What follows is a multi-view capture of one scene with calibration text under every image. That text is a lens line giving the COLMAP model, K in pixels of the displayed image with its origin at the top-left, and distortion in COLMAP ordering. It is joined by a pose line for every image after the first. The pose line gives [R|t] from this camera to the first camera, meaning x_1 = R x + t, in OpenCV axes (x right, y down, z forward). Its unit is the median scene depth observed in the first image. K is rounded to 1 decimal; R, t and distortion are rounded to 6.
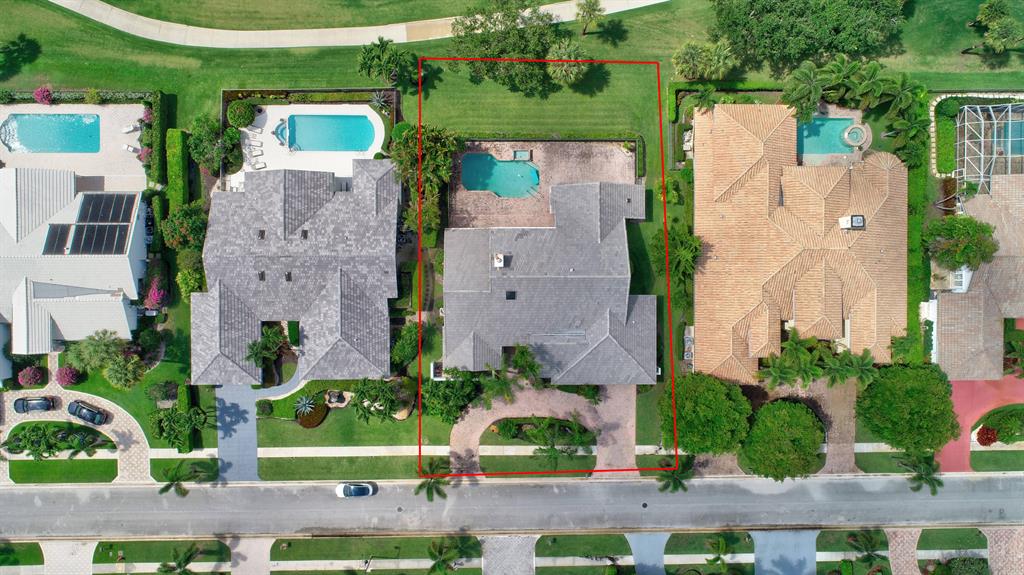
lens RADIAL K [[696.0, 0, 513.5], [0, 696.0, 288.8], [0, 0, 1]] dist [-0.000602, -0.000832]
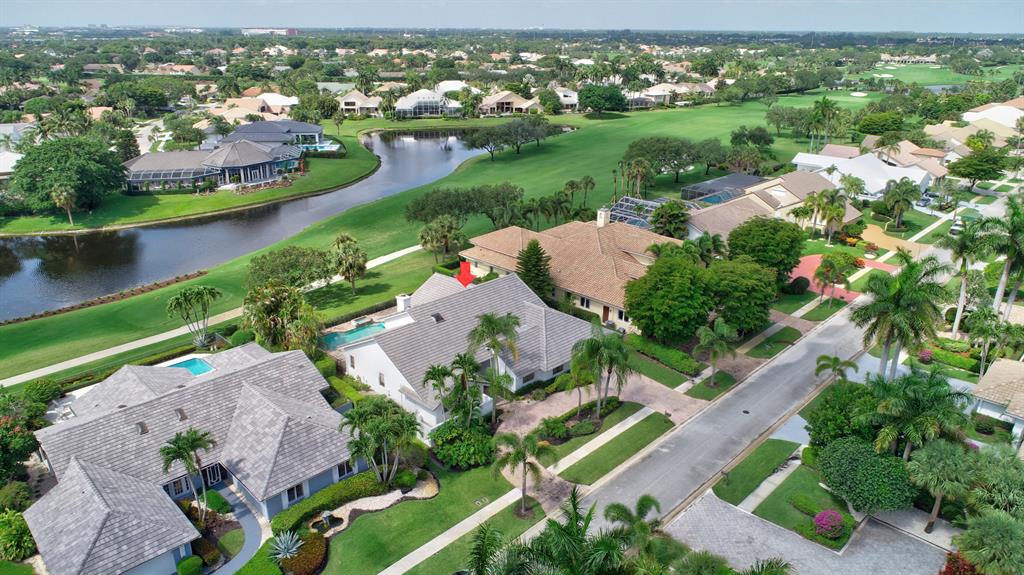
lens RADIAL K [[696.0, 0, 509.7], [0, 696.0, 289.3], [0, 0, 1]] dist [-0.000602, -0.000832]
pose [[0.710983, -0.278683, 0.645631, -0.476939], [0.702696, 0.246470, -0.667437, 0.624585], [0.026875, 0.928218, 0.371065, 0.584938]]
